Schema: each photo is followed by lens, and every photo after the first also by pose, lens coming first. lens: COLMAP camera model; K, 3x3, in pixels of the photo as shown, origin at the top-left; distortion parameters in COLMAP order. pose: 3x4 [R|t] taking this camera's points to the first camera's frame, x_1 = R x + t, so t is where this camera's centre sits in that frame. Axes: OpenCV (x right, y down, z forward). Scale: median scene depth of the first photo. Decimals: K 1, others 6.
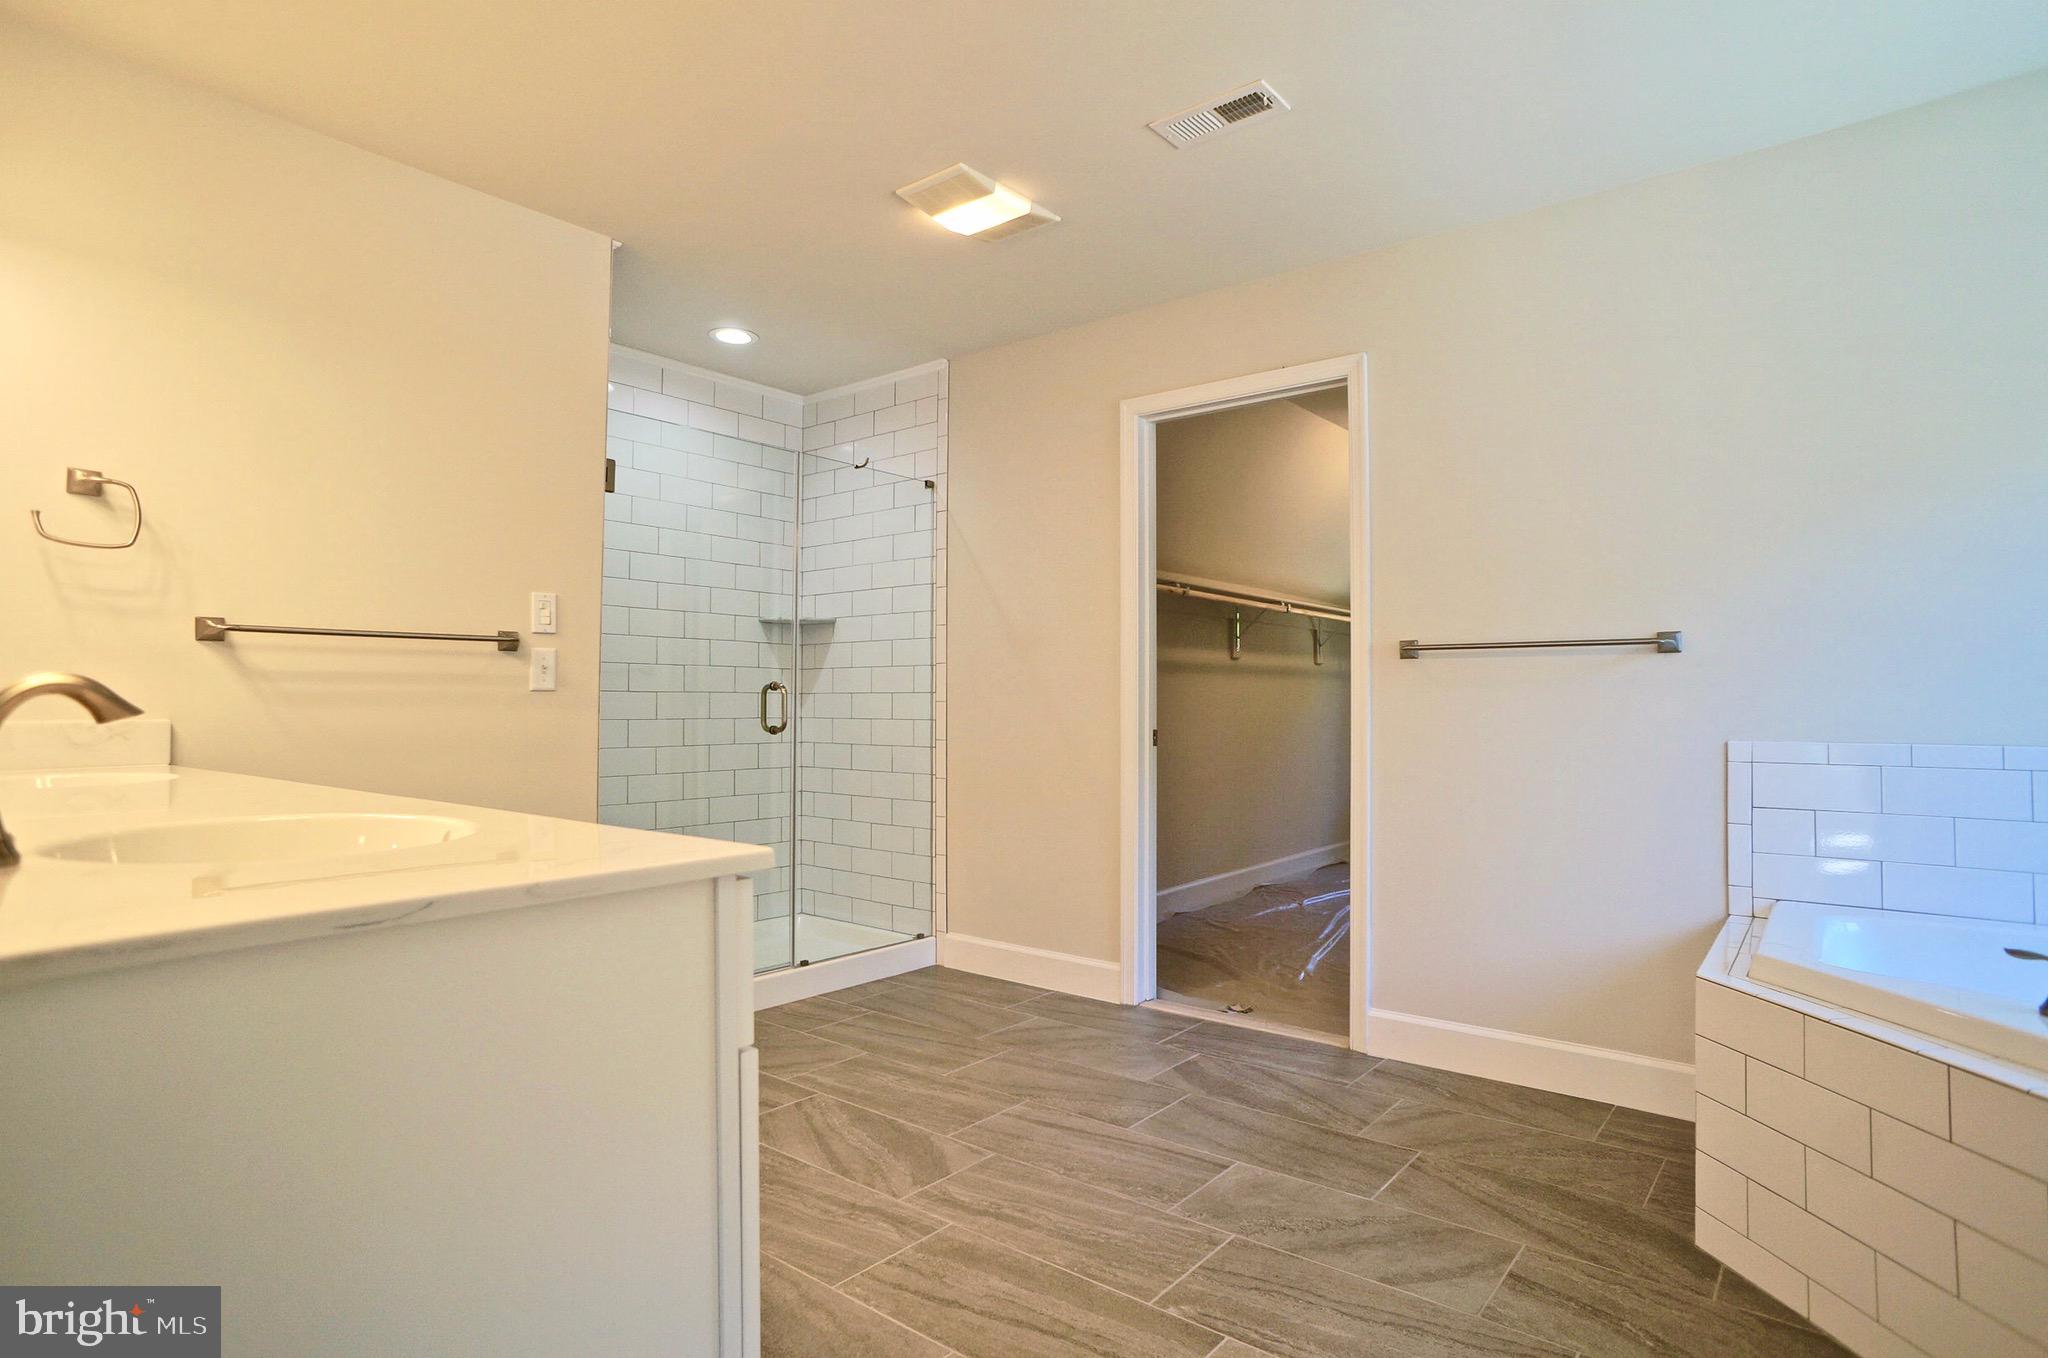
lens RADIAL K [[1061.8, 0, 1024.9], [0, 1061.8, 687.9], [0, 0, 1]] dist [-0.020938, -0.000410]
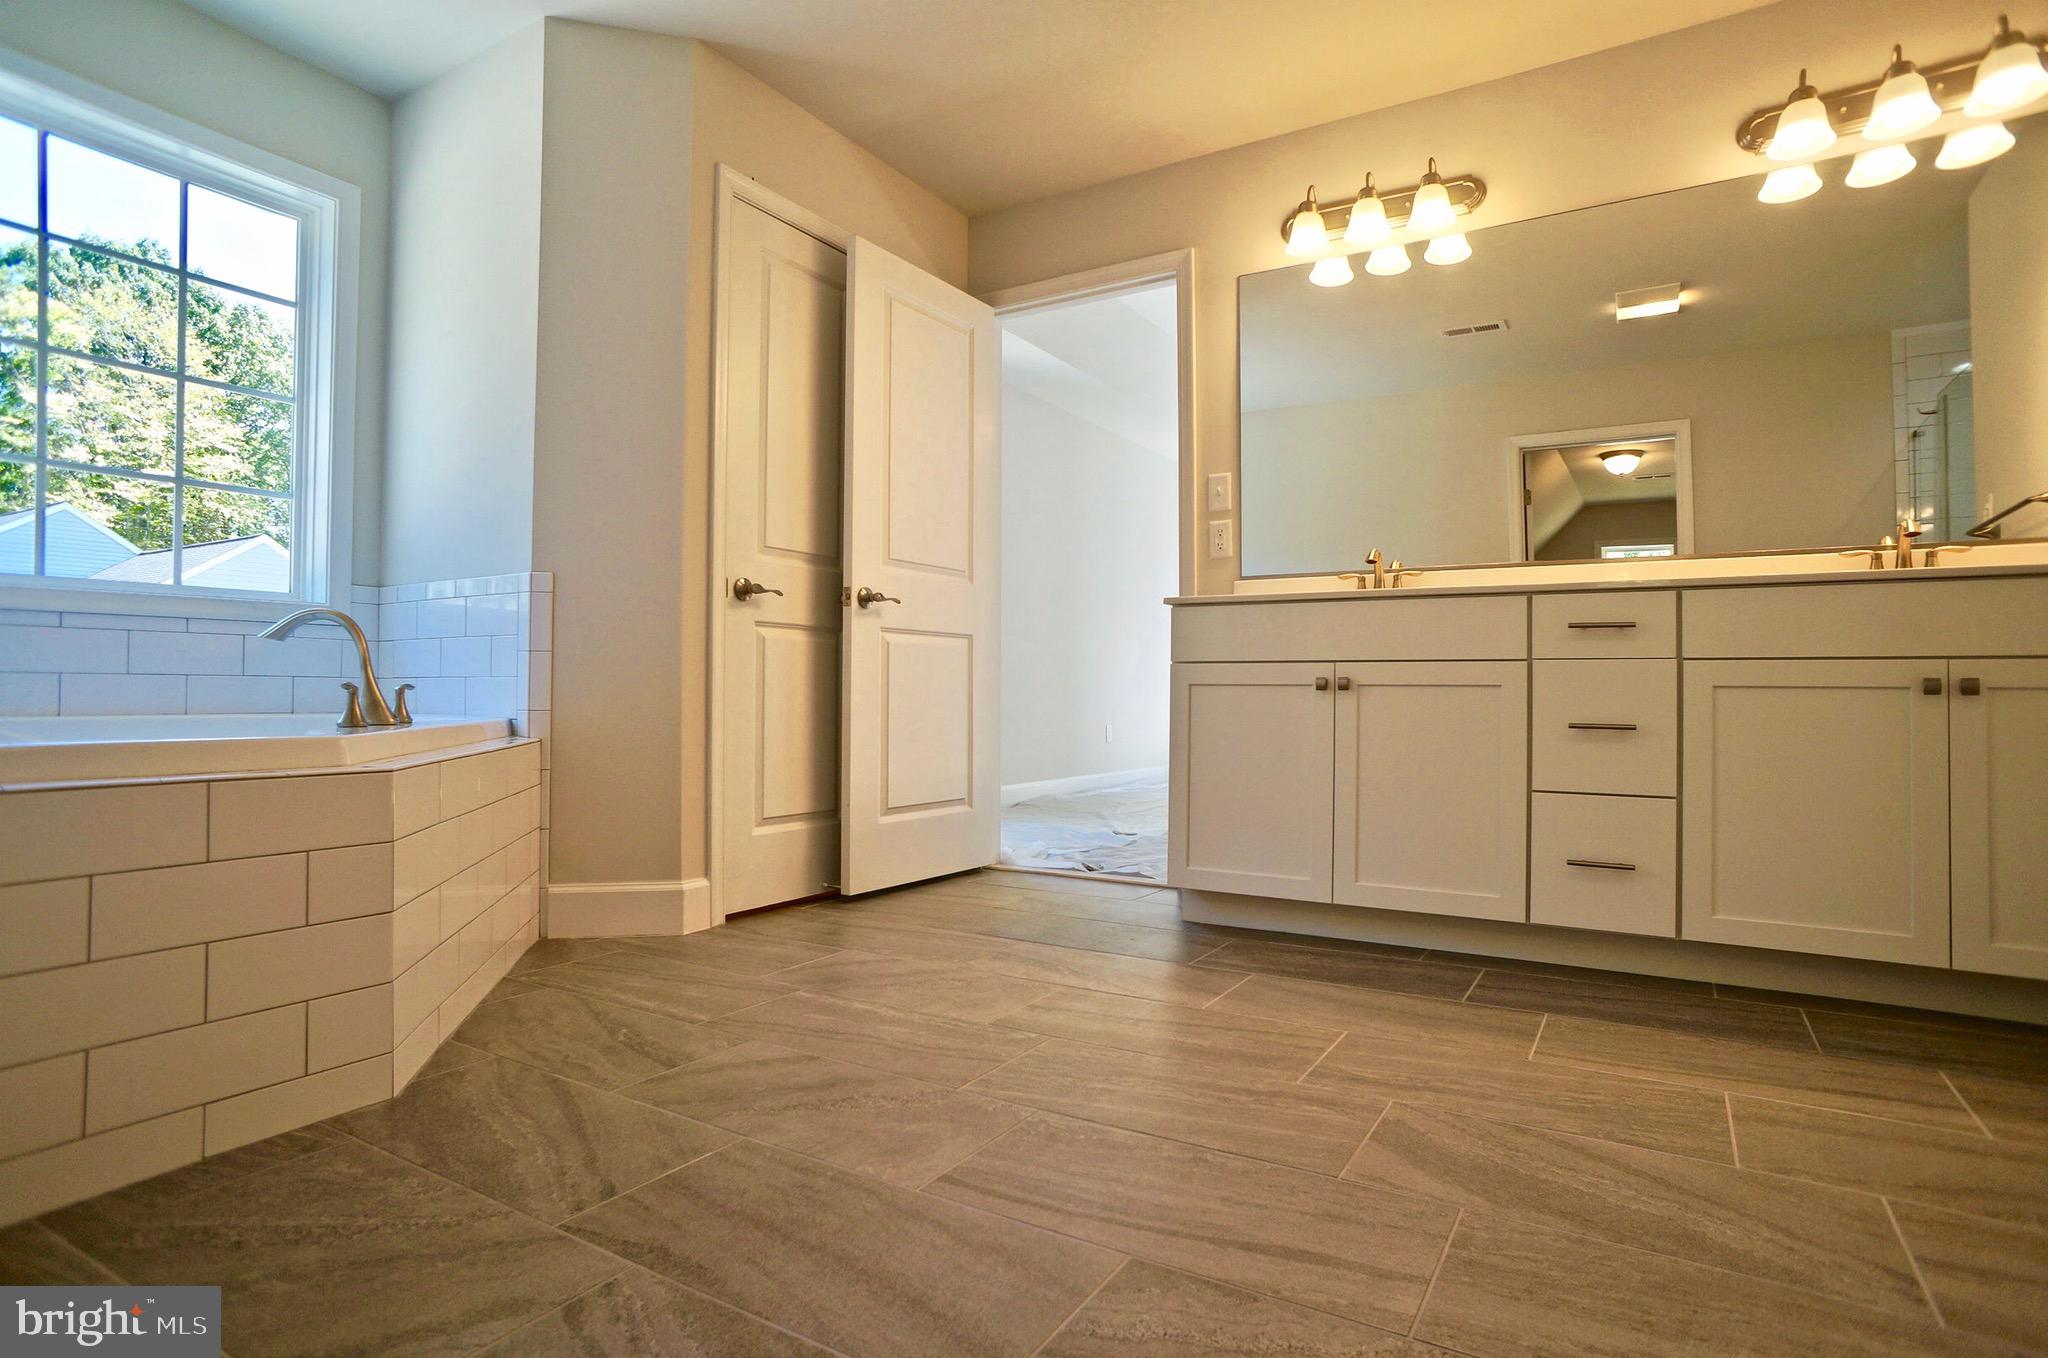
lens RADIAL K [[1061.8, 0, 1023.6], [0, 1061.8, 684.4], [0, 0, 1]] dist [-0.020938, -0.000410]
pose [[-0.991426, -0.008226, -0.130411, 0.247825], [-0.003859, 0.999424, -0.033703, 0.221079], [0.130614, -0.032911, -0.990887, 1.764304]]
